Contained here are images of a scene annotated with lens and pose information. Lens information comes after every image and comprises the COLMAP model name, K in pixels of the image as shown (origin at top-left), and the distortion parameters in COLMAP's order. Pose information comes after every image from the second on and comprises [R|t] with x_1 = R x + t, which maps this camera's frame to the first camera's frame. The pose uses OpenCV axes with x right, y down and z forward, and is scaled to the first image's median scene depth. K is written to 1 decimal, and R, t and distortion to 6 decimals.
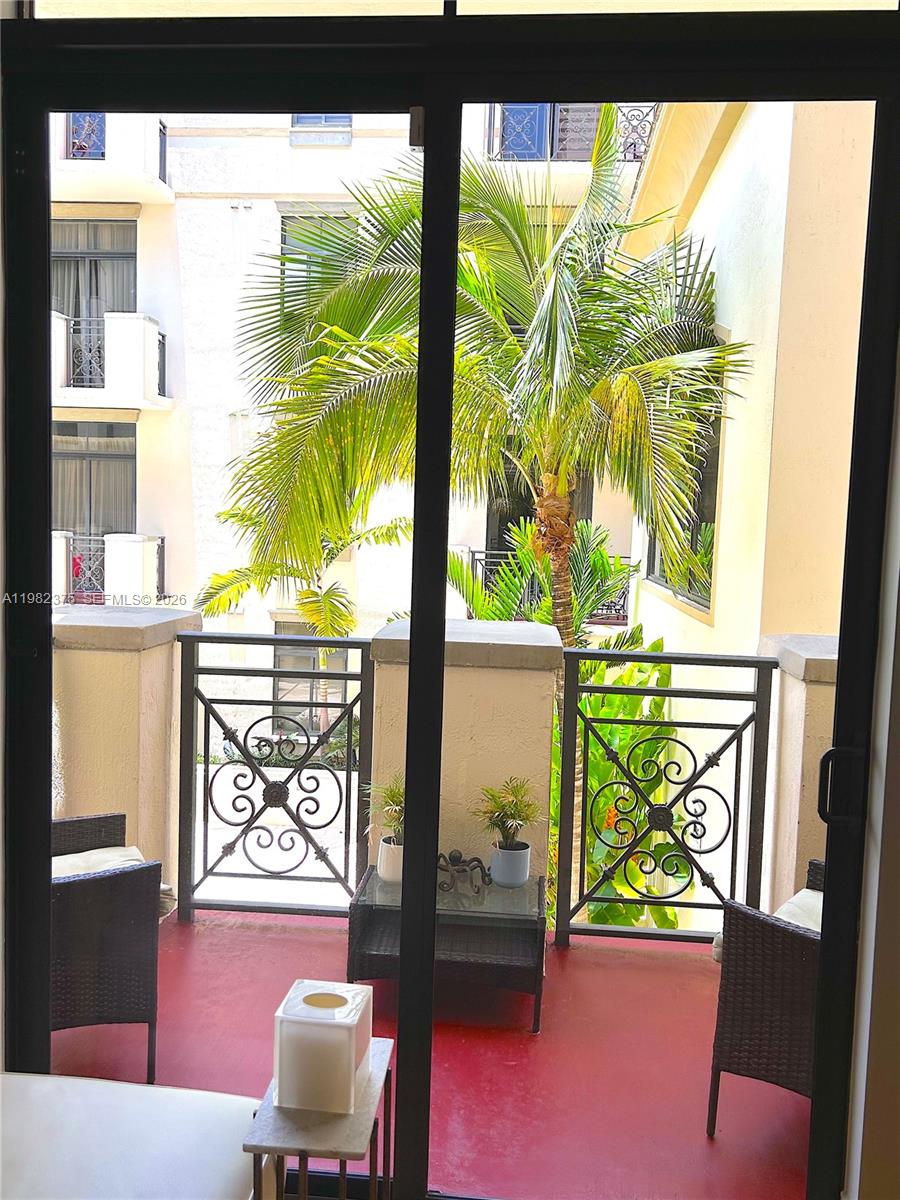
lens RADIAL K [[1017.7, 0, 449.0], [0, 1017.7, 597.5], [0, 0, 1]] dist [0.002168, 0.000113]
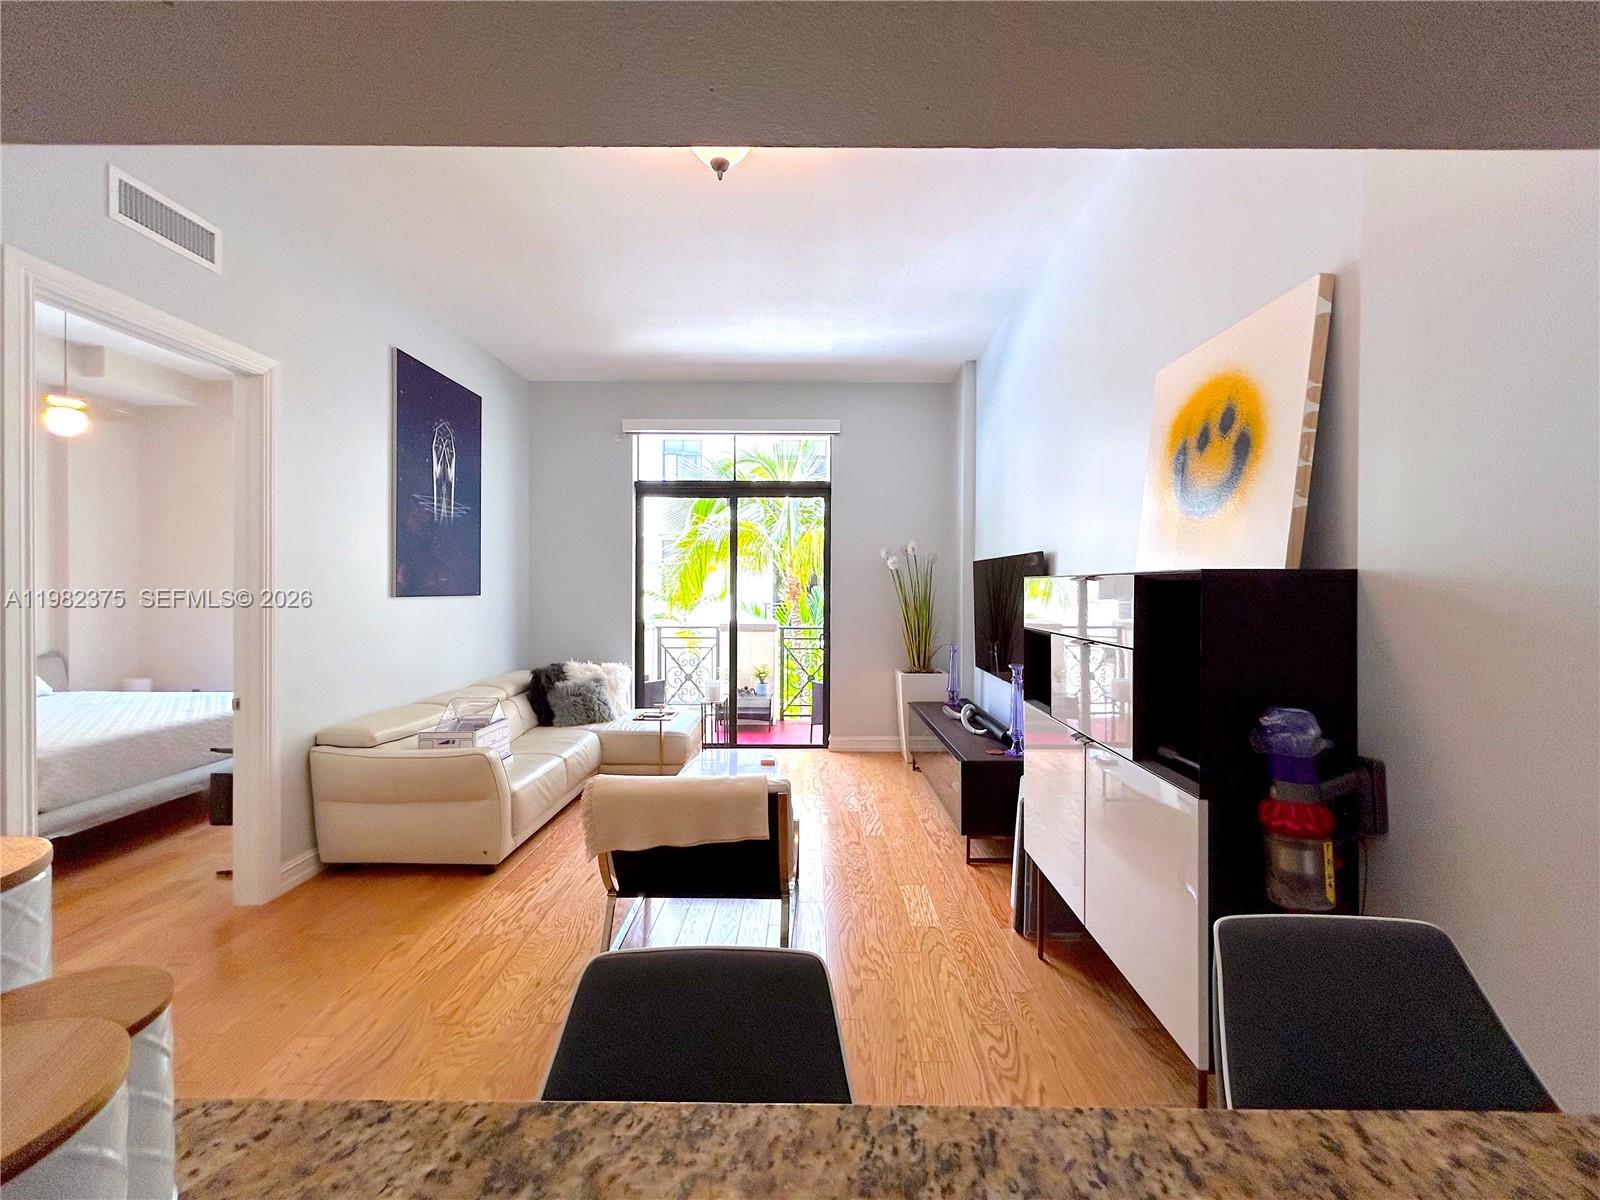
lens RADIAL K [[645.9, 0, 799.5], [0, 645.9, 597.1], [0, 0, 1]] dist [-0.015505, -0.000270]
pose [[0.997340, -0.038683, 0.061780, 0.055466], [0.042904, 0.996726, -0.068526, 0.102129], [-0.058927, 0.070994, 0.995735, -1.008081]]
